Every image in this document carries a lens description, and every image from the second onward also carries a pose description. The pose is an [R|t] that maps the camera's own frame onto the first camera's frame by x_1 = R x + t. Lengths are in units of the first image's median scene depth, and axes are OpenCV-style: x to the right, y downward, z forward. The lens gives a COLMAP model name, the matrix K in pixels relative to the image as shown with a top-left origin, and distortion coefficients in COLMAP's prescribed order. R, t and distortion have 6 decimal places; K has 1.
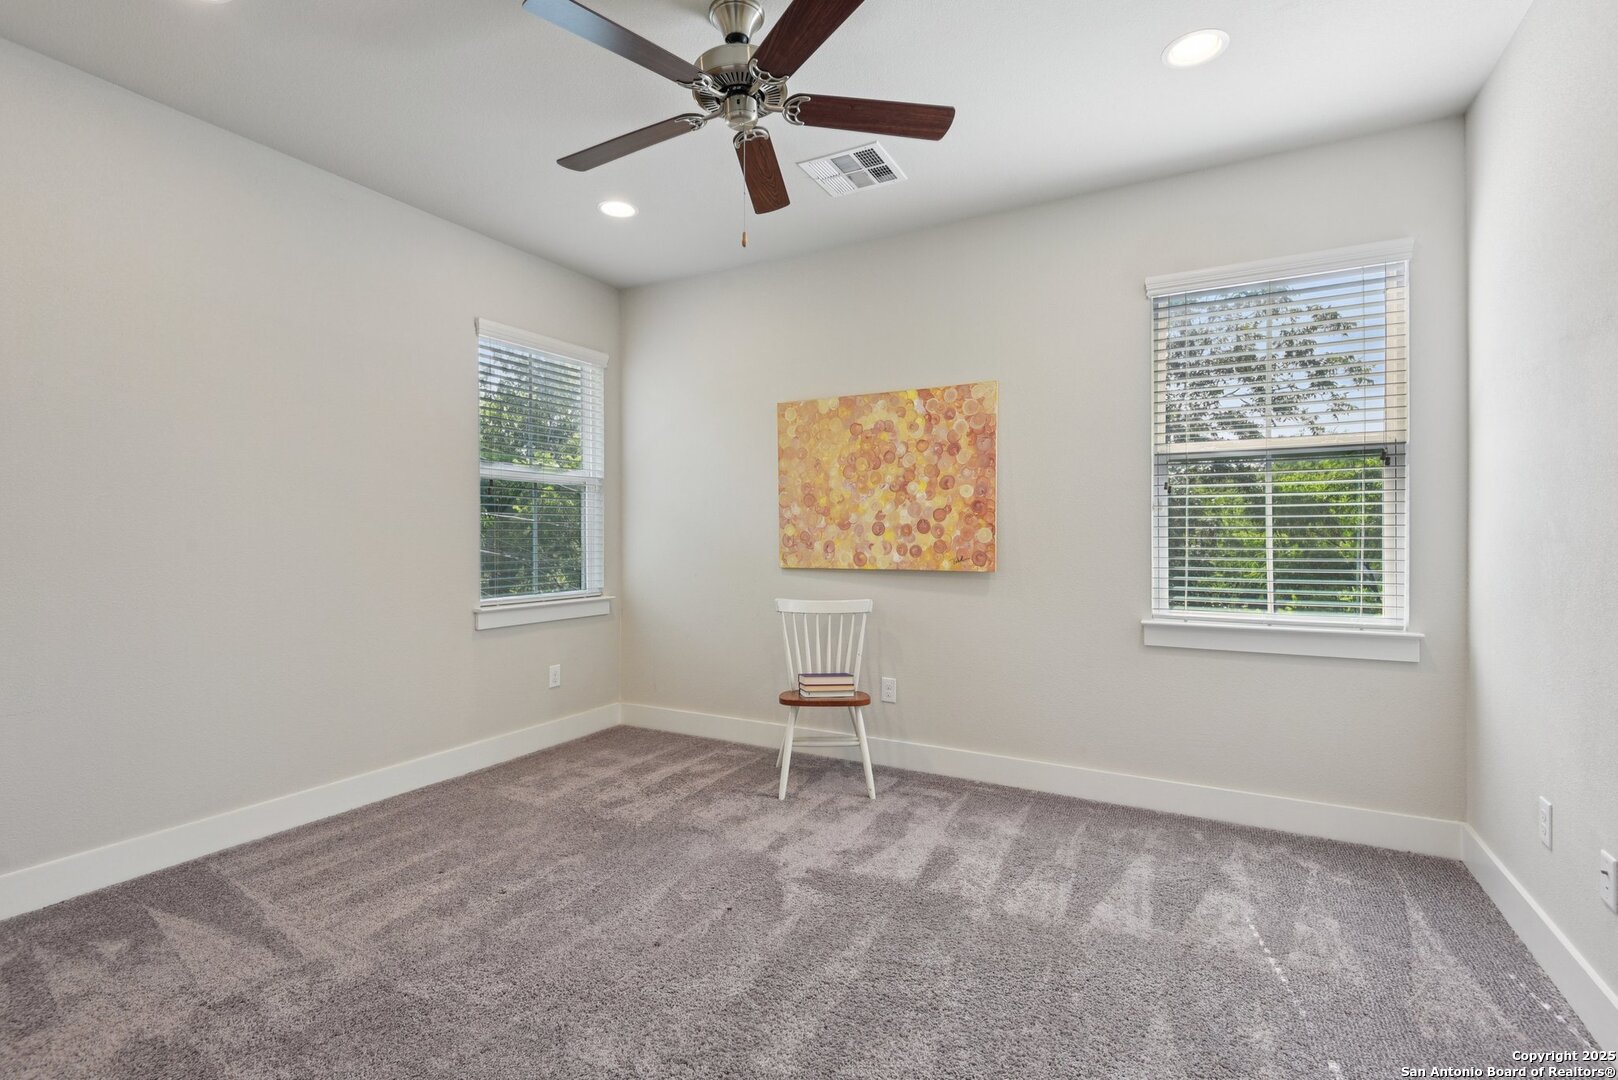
lens RADIAL K [[748.1, 0, 809.2], [0, 748.1, 536.0], [0, 0, 1]] dist [0.005822, -0.004849]
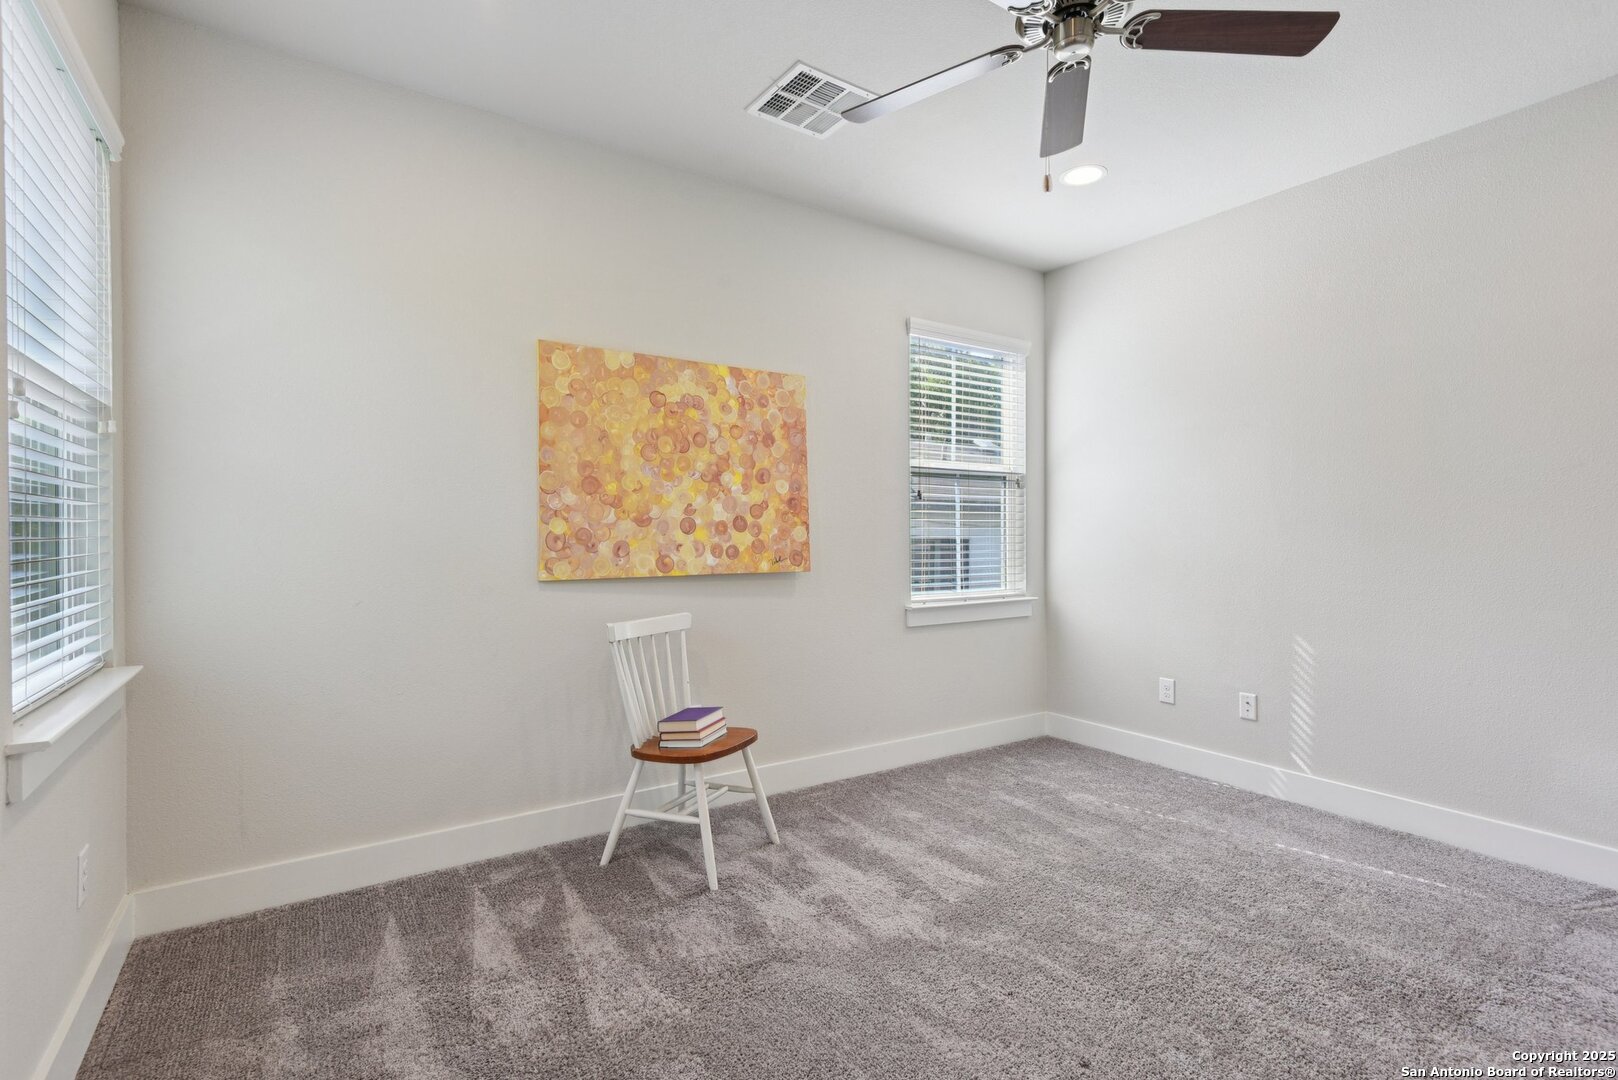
lens RADIAL K [[748.1, 0, 809.2], [0, 748.1, 536.0], [0, 0, 1]] dist [0.005822, -0.004849]
pose [[0.464776, -0.001692, 0.885427, -0.581481], [0.000298, 0.999998, 0.001754, 0.000052], [-0.885428, -0.000551, 0.464776, 0.510477]]
